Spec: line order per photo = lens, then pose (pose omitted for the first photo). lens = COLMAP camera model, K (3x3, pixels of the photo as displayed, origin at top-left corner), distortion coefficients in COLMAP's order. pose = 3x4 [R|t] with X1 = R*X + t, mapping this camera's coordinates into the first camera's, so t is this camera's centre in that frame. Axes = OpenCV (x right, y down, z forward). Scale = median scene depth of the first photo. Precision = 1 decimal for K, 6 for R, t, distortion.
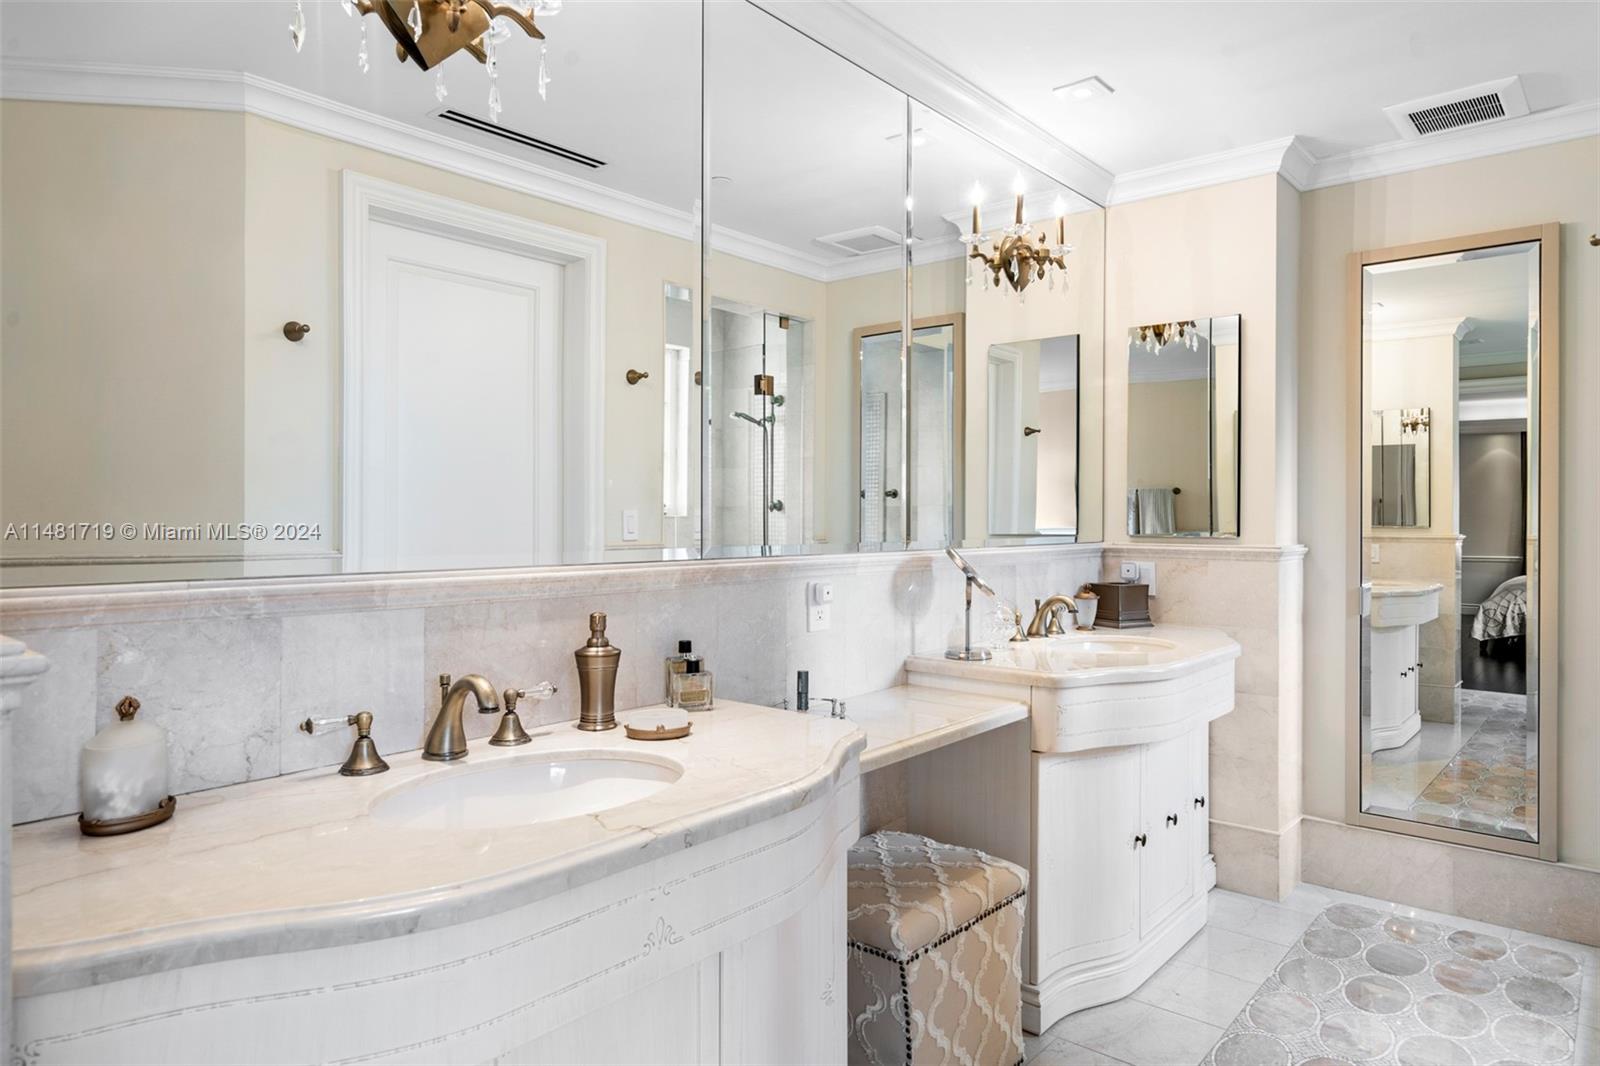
lens RADIAL K [[976.8, 0, 801.4], [0, 976.8, 523.2], [0, 0, 1]] dist [-0.000291, -0.000298]
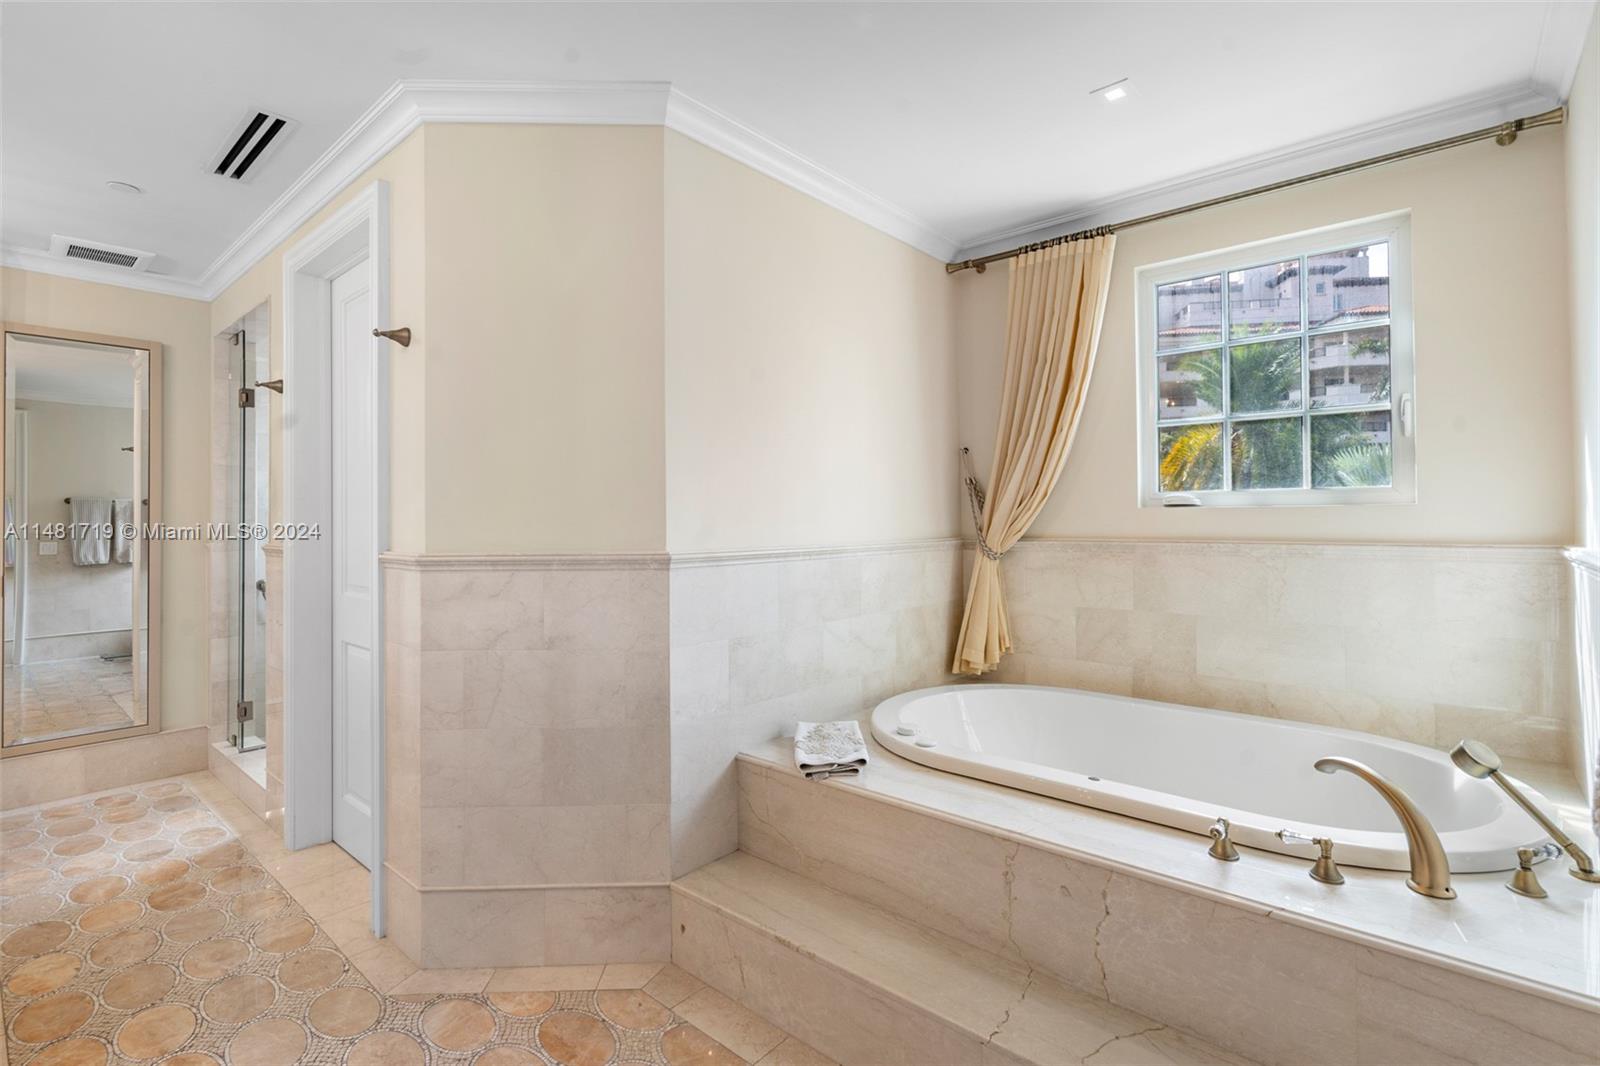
lens RADIAL K [[738.9, 0, 801.5], [0, 738.9, 523.0], [0, 0, 1]] dist [-0.004367, 0.005275]
pose [[0.012312, -0.003883, 0.999917, -0.489999], [0.008376, 0.999958, 0.003780, 0.000276], [-0.999889, 0.008329, 0.012344, -0.103742]]
